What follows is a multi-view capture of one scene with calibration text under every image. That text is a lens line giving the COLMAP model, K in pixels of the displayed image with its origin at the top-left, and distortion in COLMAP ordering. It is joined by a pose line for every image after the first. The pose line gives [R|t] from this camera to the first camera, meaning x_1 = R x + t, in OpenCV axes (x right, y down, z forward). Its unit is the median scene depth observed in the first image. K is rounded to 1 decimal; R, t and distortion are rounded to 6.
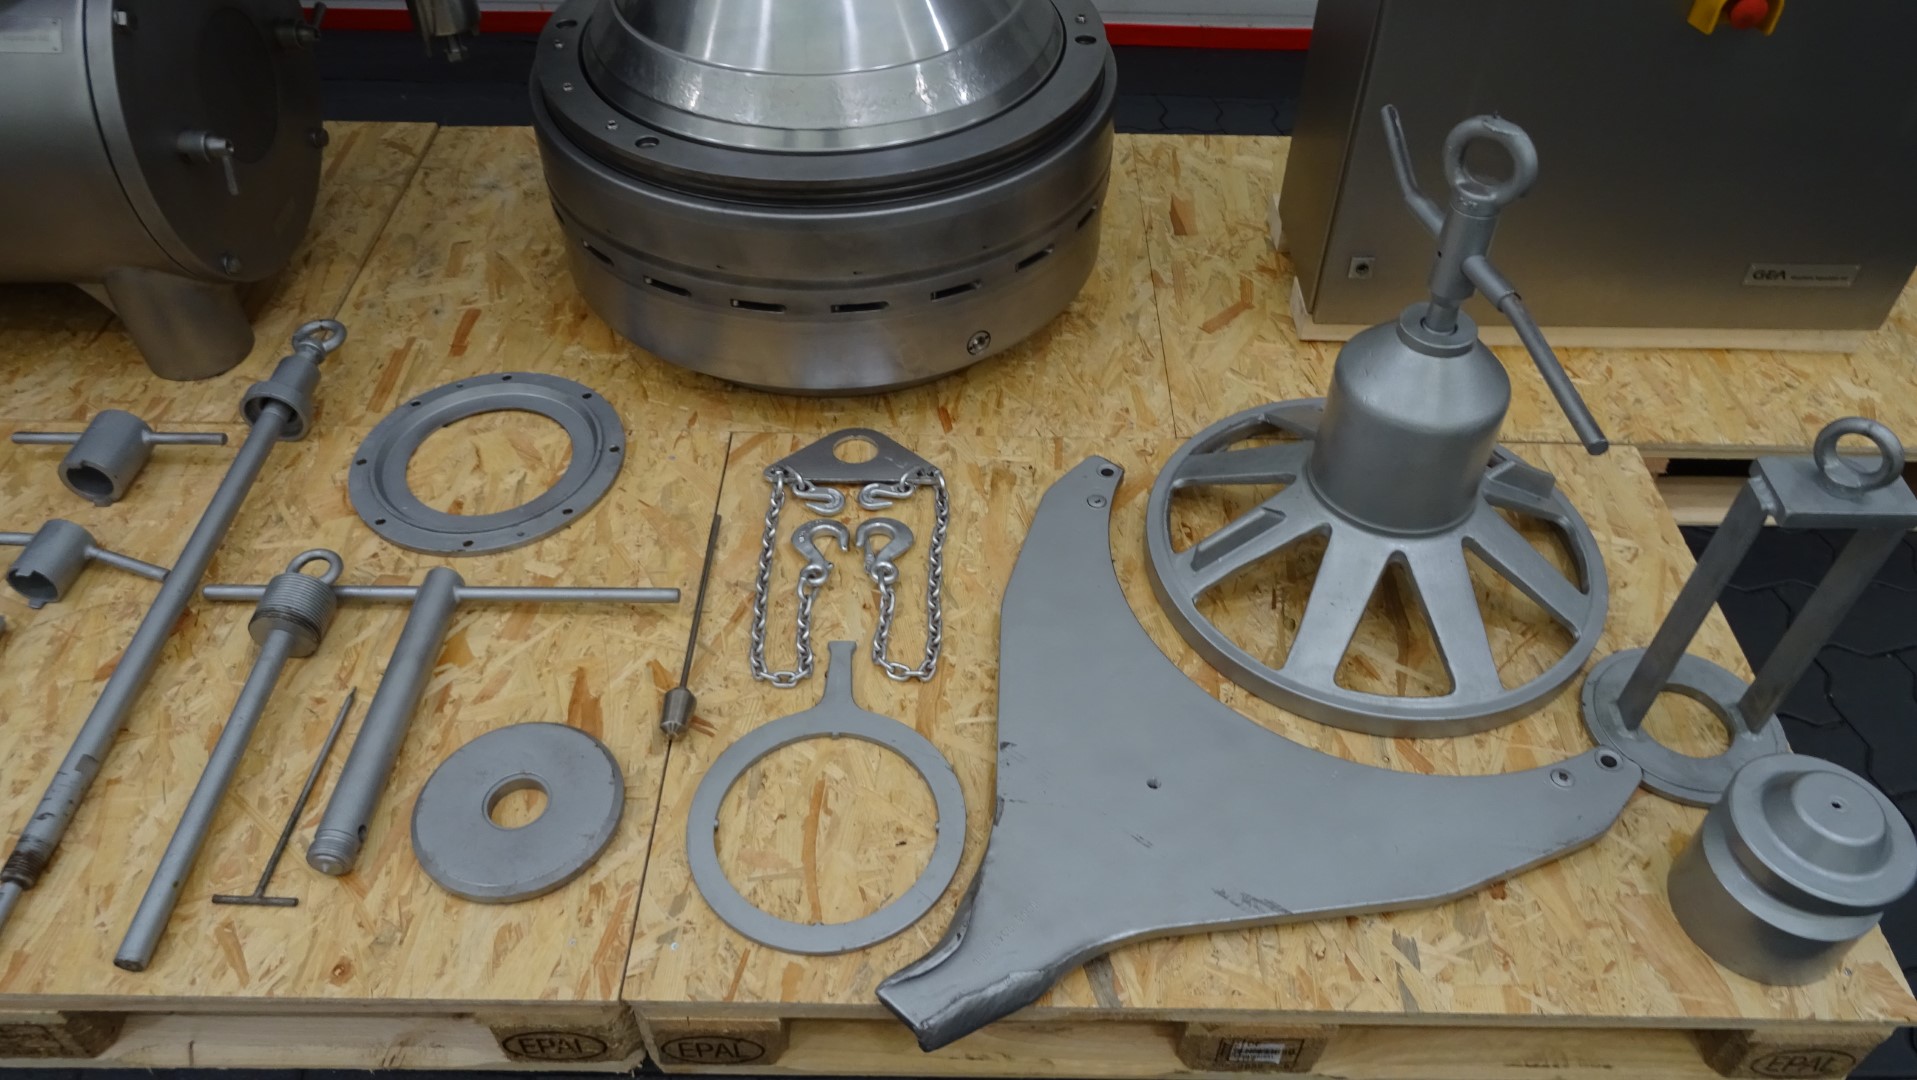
lens RADIAL K [[1359.4, 0, 954.8], [0, 1359.4, 532.9], [0, 0, 1]] dist [0.001270, -0.012395]
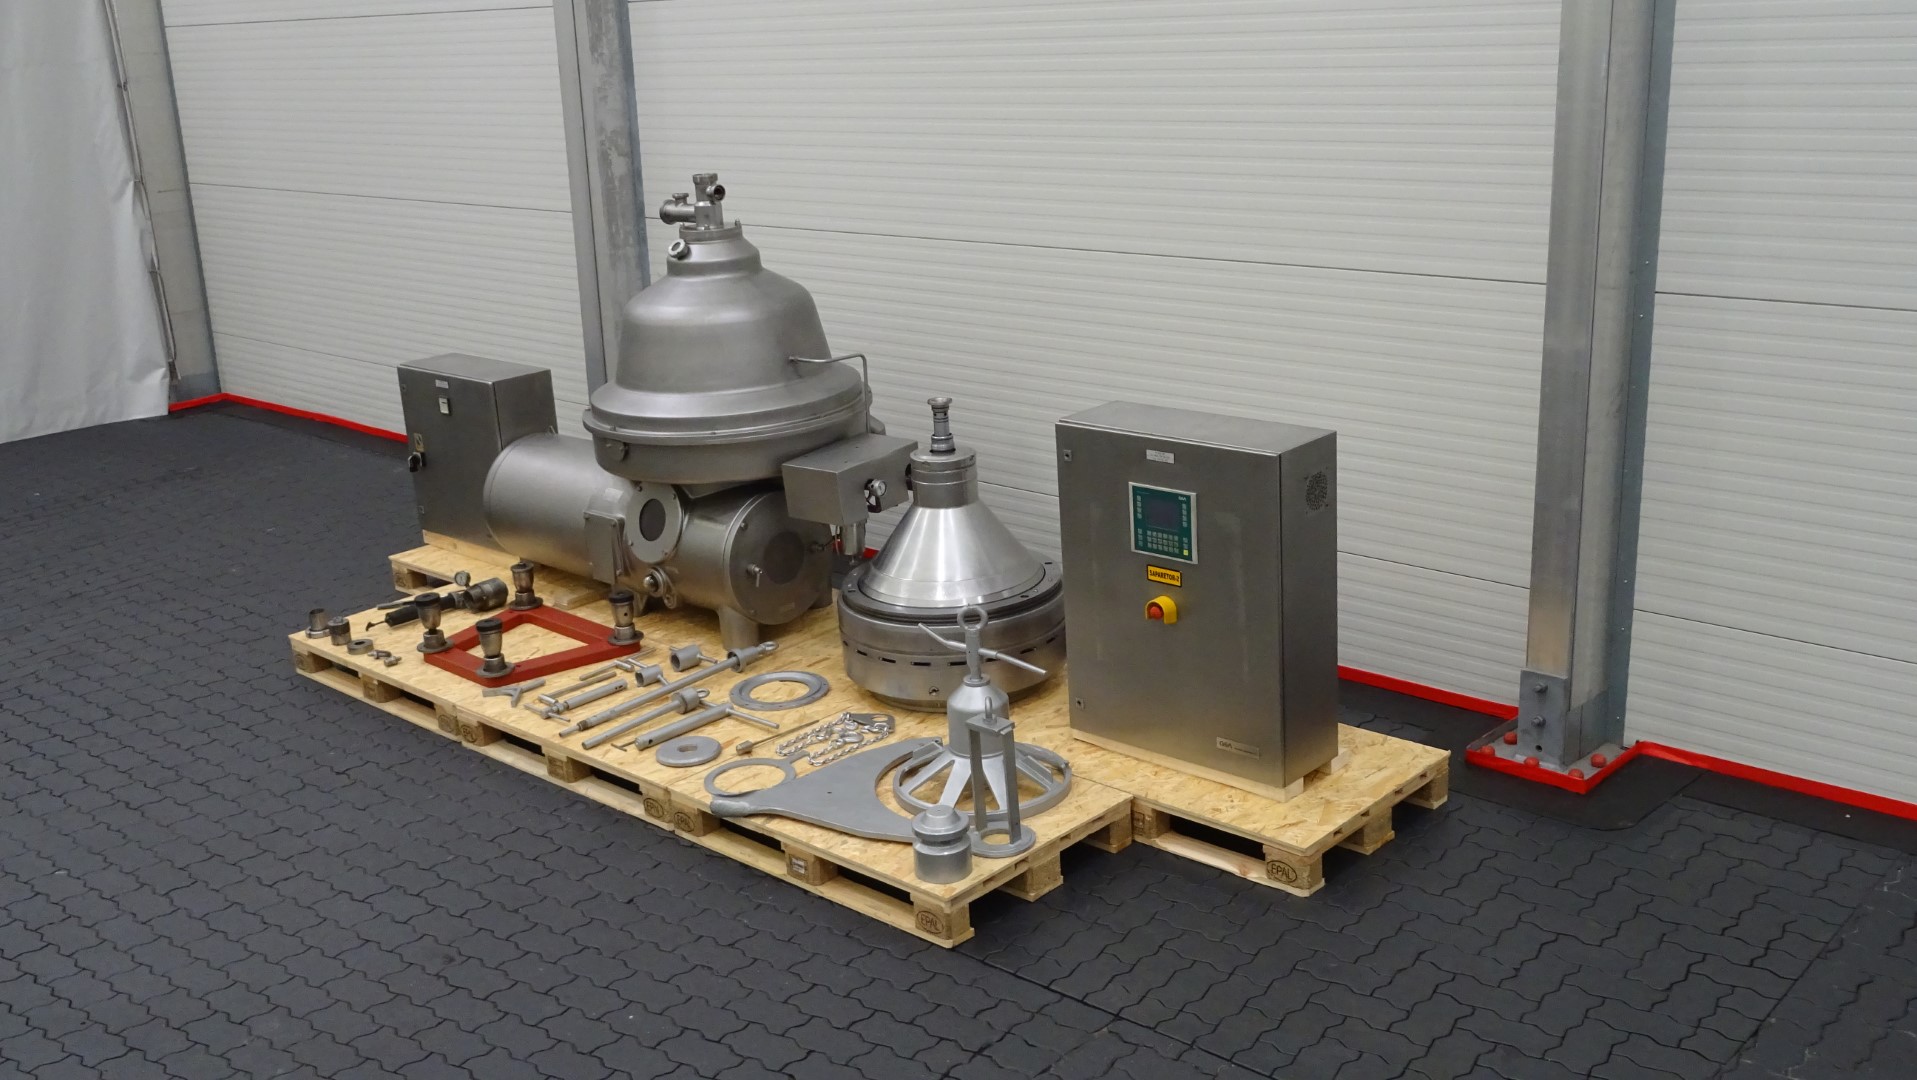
lens RADIAL K [[1800.7, 0, 961.8], [0, 1800.7, 537.4], [0, 0, 1]] dist [-0.004487, -0.009201]
pose [[0.740910, 0.153987, -0.653713, 2.041804], [-0.420467, 0.865353, -0.272711, 0.465712], [0.523699, 0.476919, 0.705895, -1.362576]]
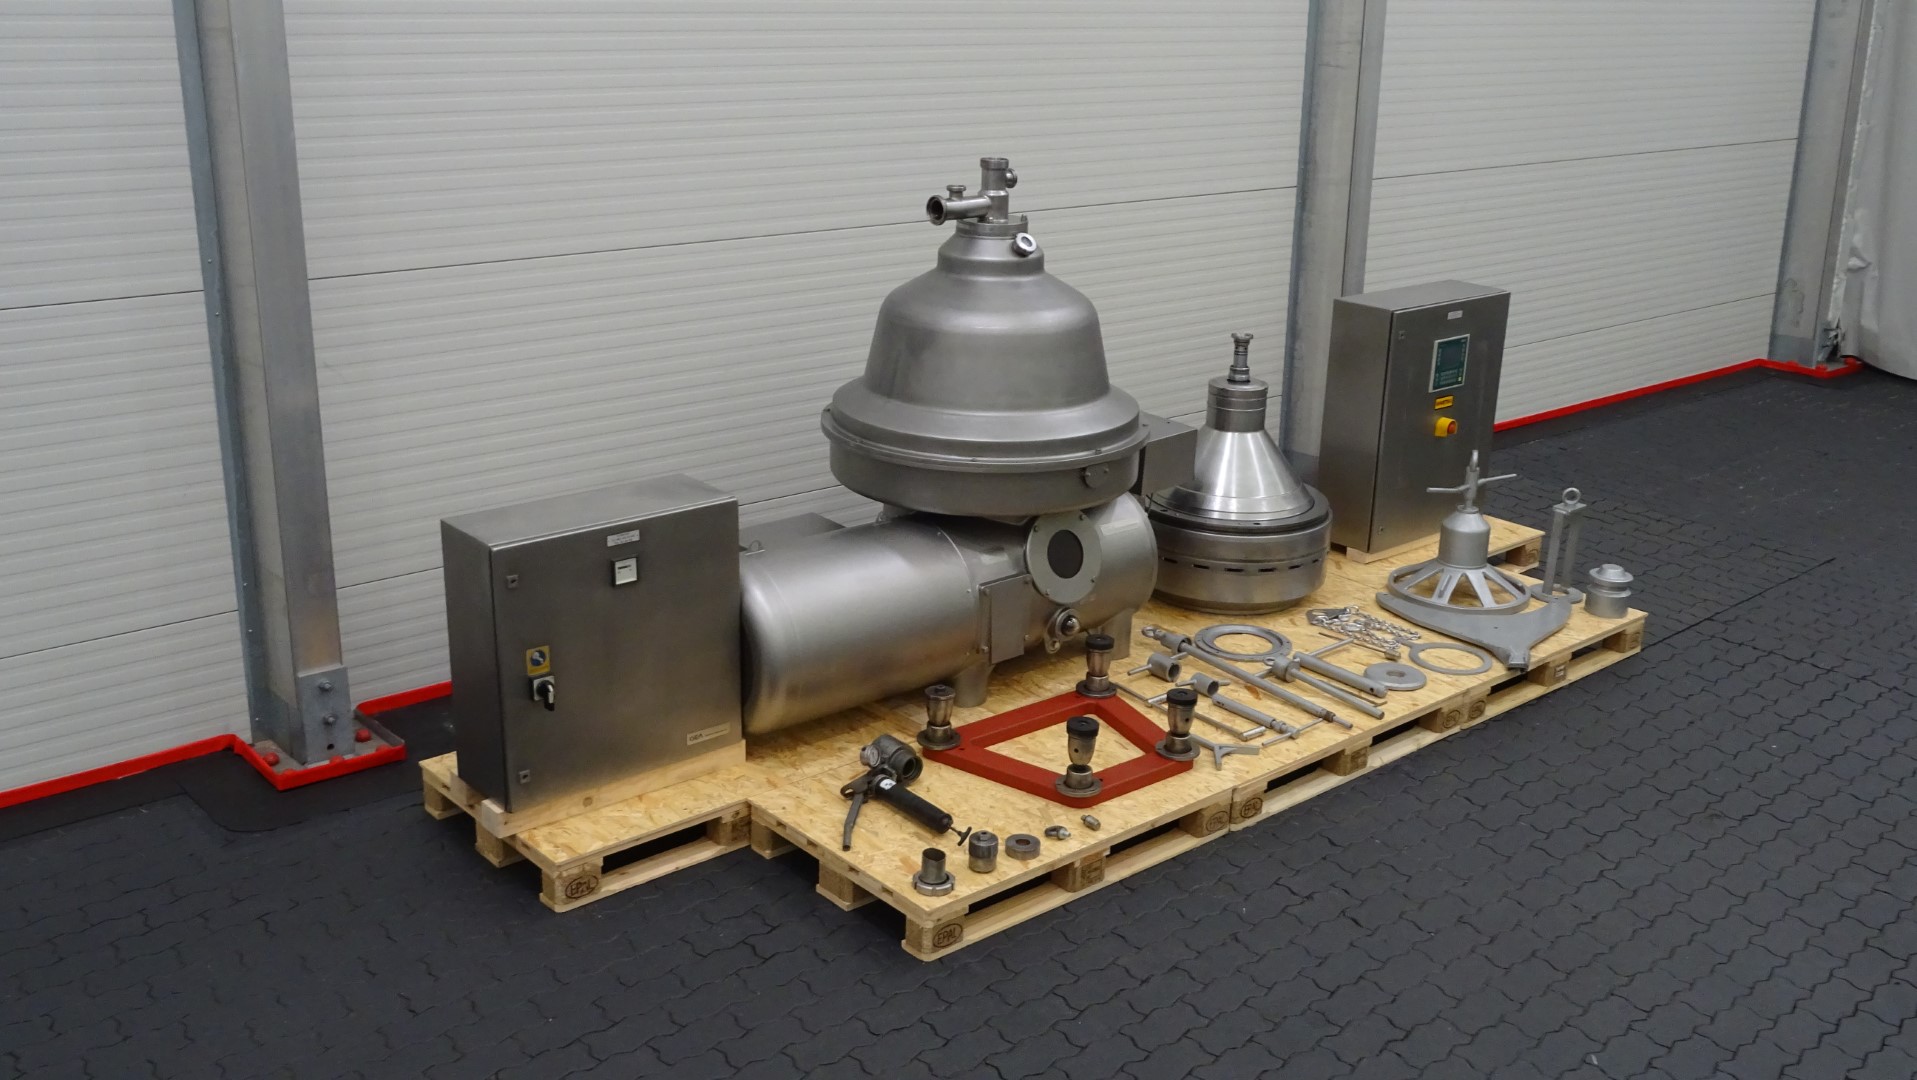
lens RADIAL K [[1800.7, 0, 961.8], [0, 1800.7, 537.4], [0, 0, 1]] dist [-0.004487, -0.009201]
pose [[0.750645, -0.191751, 0.632268, -2.800496], [0.439601, 0.859349, -0.261286, 0.432137], [-0.493237, 0.474079, 0.729360, -1.381572]]
